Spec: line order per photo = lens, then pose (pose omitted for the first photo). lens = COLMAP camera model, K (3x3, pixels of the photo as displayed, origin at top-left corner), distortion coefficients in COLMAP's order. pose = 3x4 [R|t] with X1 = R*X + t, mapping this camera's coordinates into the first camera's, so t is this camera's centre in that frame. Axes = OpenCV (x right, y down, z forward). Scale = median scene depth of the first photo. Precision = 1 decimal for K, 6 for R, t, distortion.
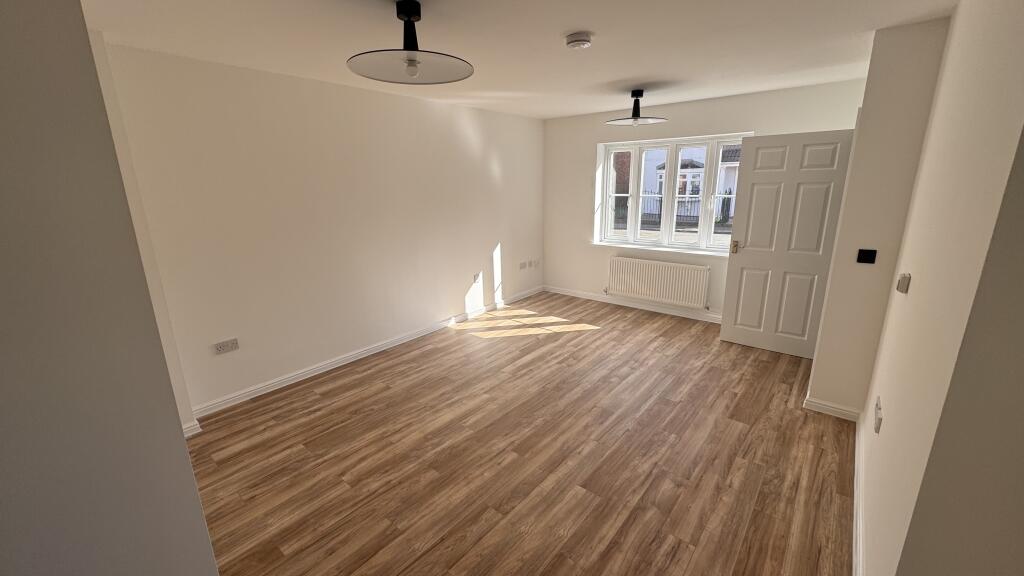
lens RADIAL K [[407.6, 0, 513.2], [0, 407.6, 288.2], [0, 0, 1]] dist [-0.002205, -0.000746]
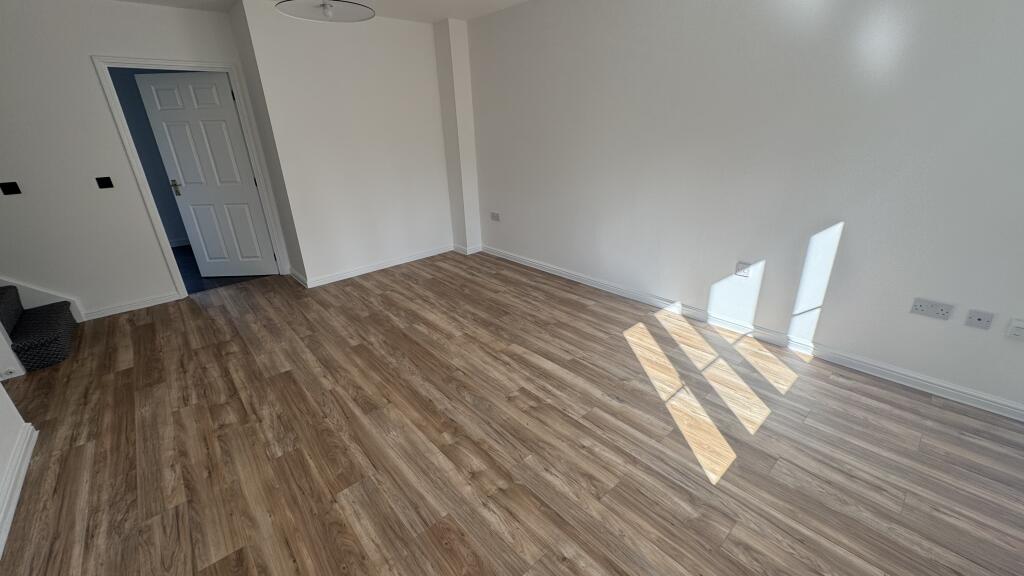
lens RADIAL K [[407.6, 0, 513.9], [0, 407.6, 285.1], [0, 0, 1]] dist [-0.002205, -0.000746]
pose [[-0.150617, 0.382787, -0.911476, 0.753288], [-0.217858, 0.886476, 0.408288, -0.260314], [0.964289, 0.260067, -0.050125, 1.162587]]
